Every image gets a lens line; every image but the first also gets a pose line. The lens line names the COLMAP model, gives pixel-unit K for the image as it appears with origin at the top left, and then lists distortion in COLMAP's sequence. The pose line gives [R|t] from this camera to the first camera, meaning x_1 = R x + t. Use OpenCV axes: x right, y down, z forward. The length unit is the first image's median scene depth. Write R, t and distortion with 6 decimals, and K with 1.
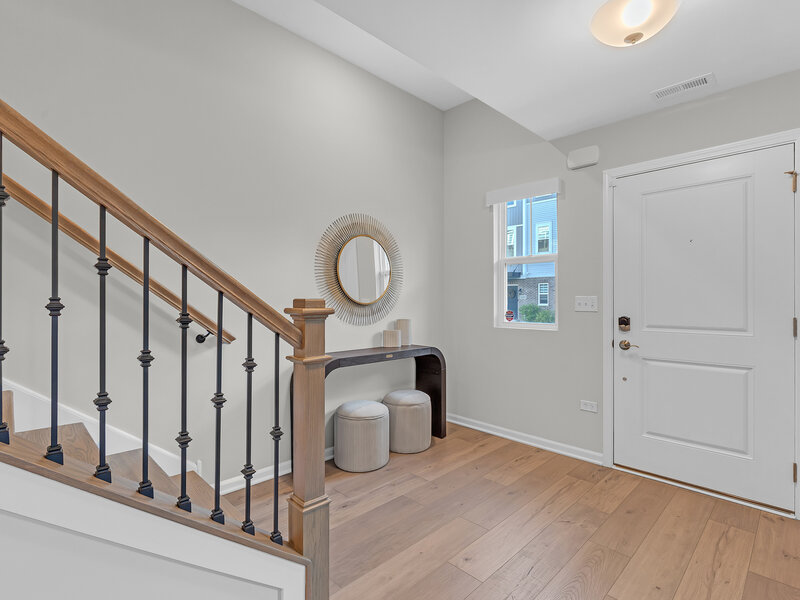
lens RADIAL K [[398.3, 0, 403.9], [0, 398.3, 297.8], [0, 0, 1]] dist [-0.003061, -0.001377]
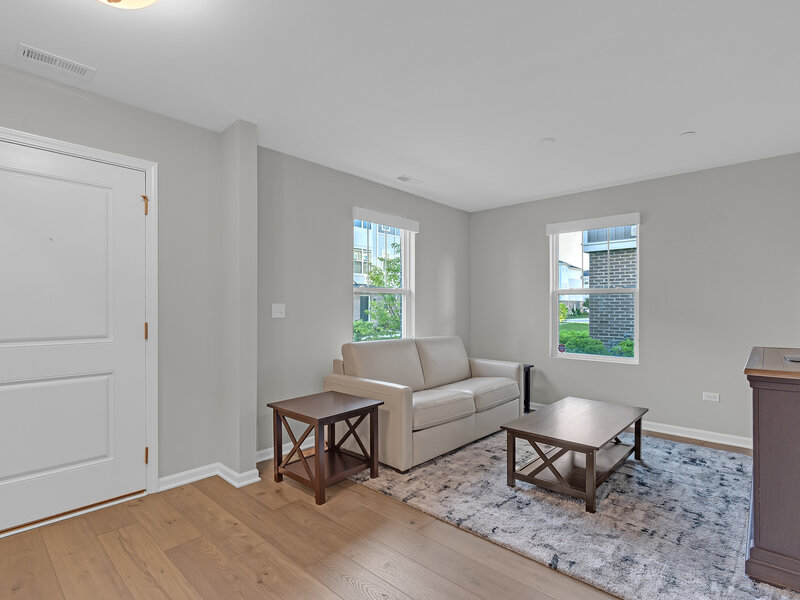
lens RADIAL K [[398.3, 0, 404.6], [0, 398.3, 303.9], [0, 0, 1]] dist [-0.003061, -0.001377]
pose [[-0.067081, 0.008743, 0.997709, -0.237908], [-0.016649, 0.999813, -0.009881, -0.006834], [-0.997609, -0.017274, -0.066922, 0.325565]]
